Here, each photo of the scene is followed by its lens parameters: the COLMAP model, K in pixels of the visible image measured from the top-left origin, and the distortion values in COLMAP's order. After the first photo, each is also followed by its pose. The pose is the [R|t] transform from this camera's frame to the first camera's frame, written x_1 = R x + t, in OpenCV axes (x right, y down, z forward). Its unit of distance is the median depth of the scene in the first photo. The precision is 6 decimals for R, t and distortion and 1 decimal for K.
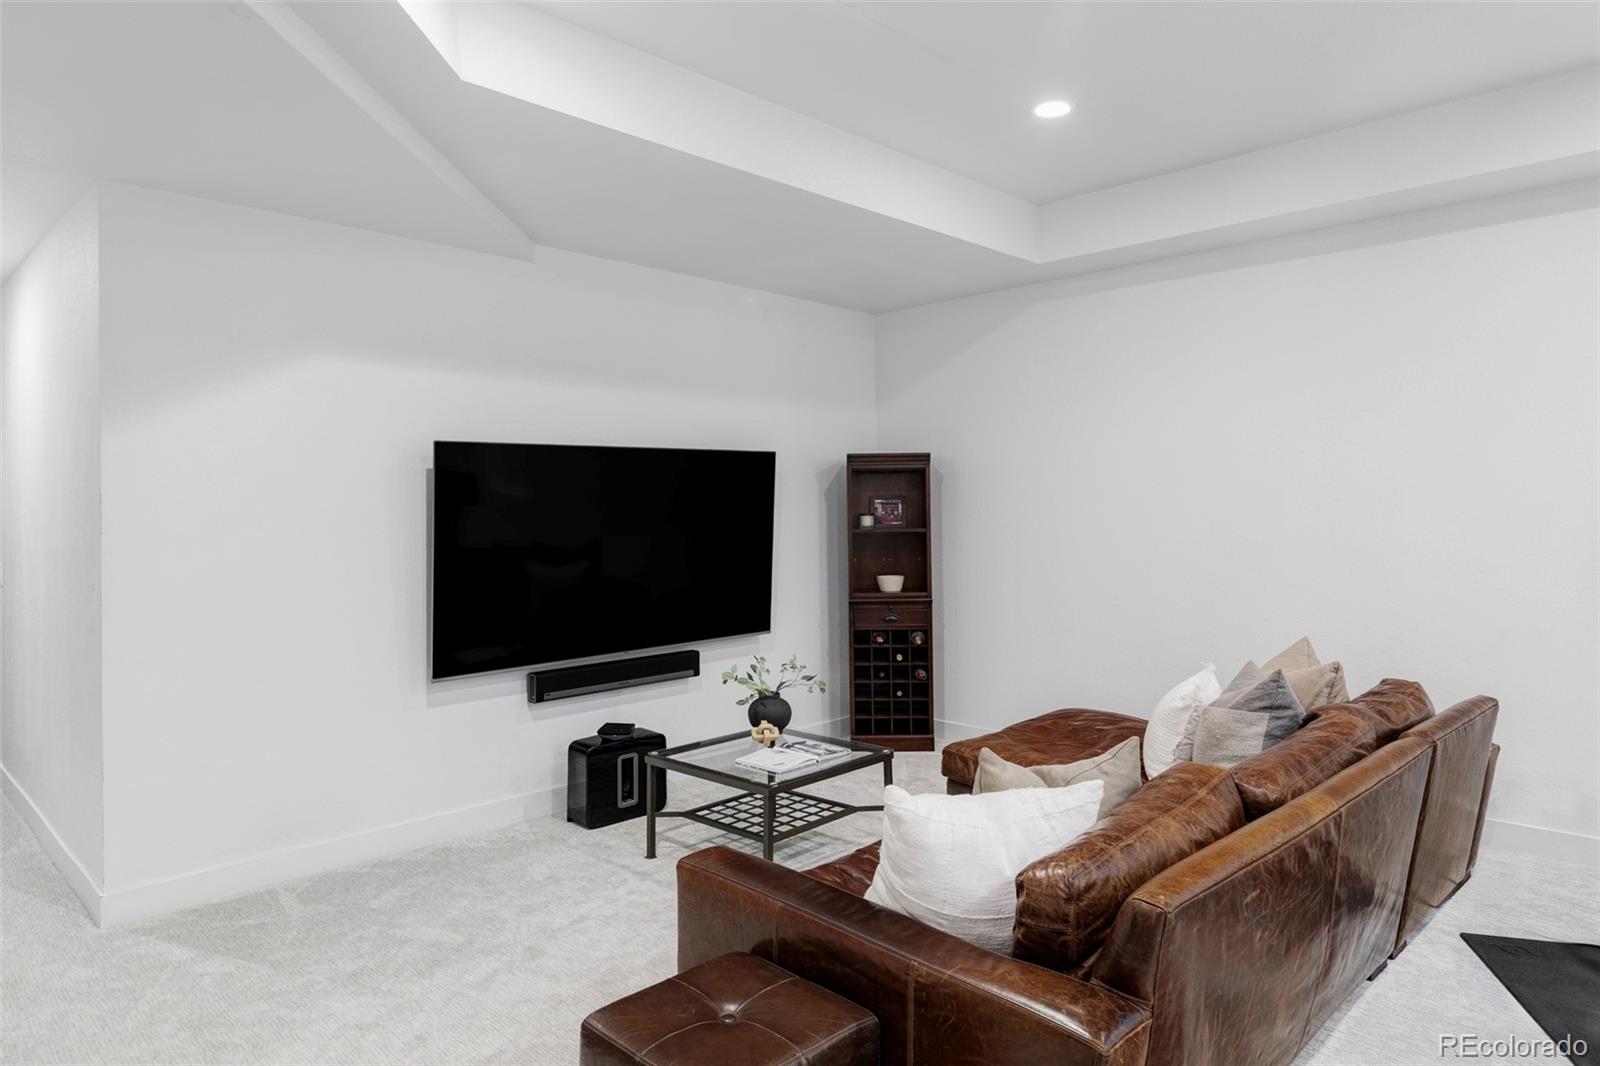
lens RADIAL K [[910.6, 0, 802.7], [0, 910.6, 523.7], [0, 0, 1]] dist [-0.017957, -0.001575]
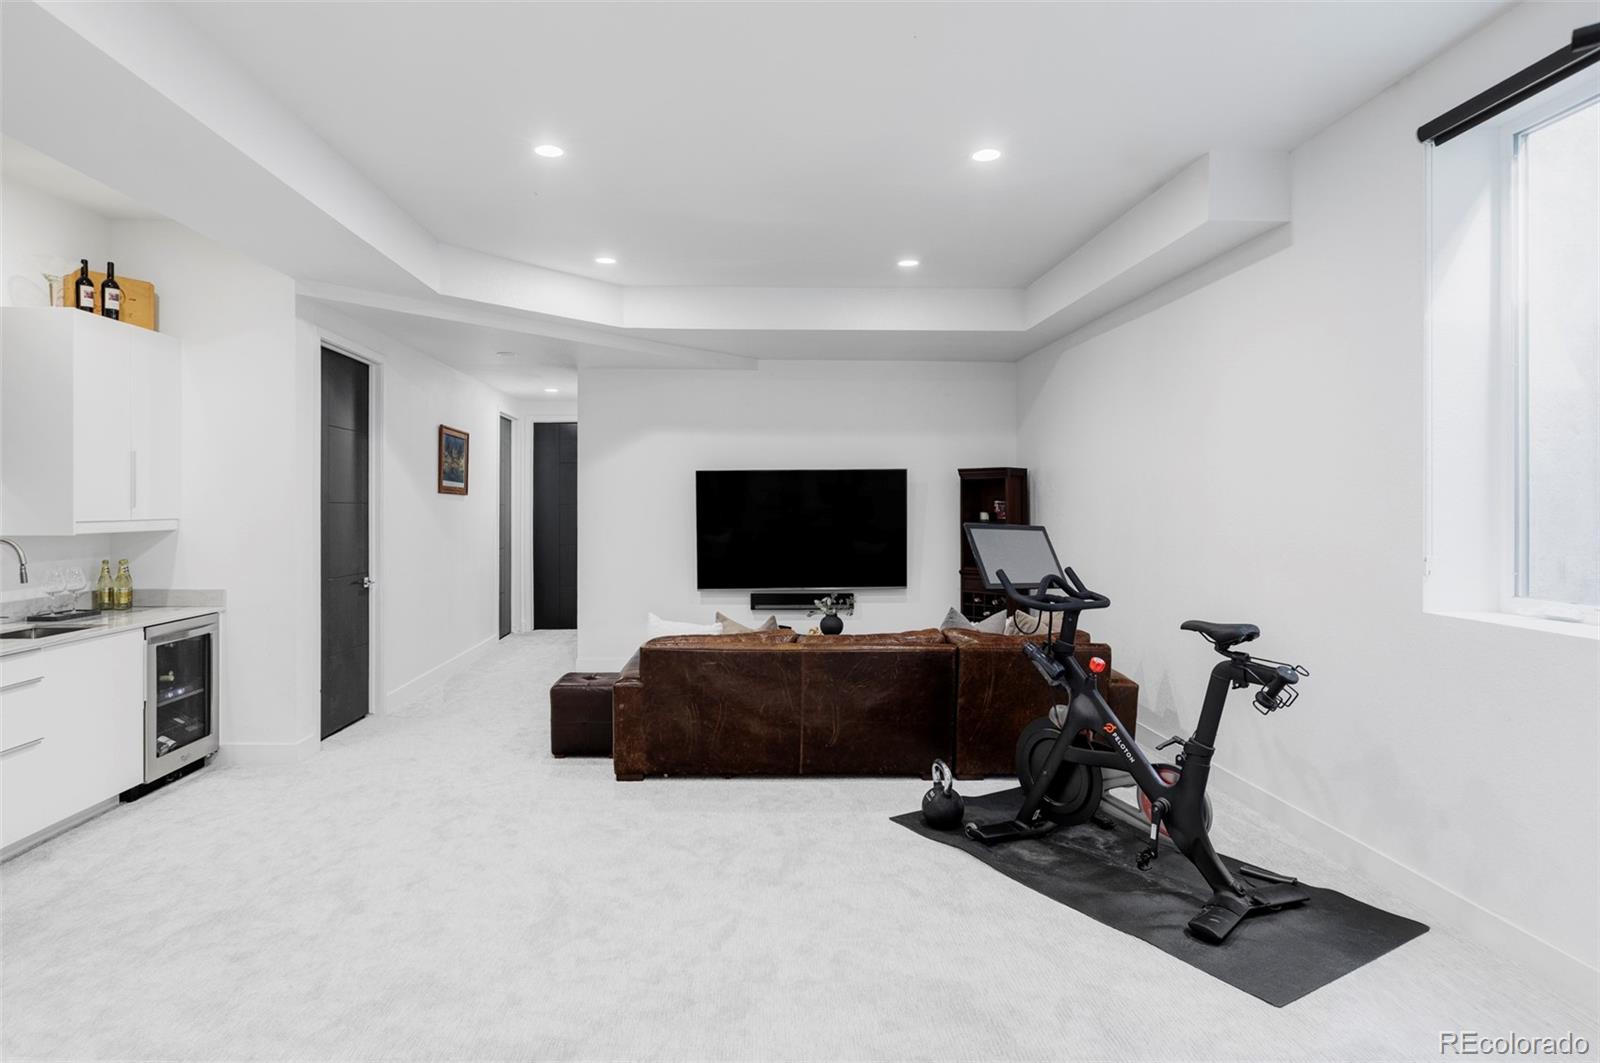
lens RADIAL K [[910.6, 0, 793.6], [0, 910.6, 523.3], [0, 0, 1]] dist [-0.017957, -0.001575]
pose [[0.693462, 0.022097, -0.720155, 1.031004], [-0.021283, 0.999722, 0.010181, -0.000079], [0.720179, 0.008267, 0.693739, -0.209951]]
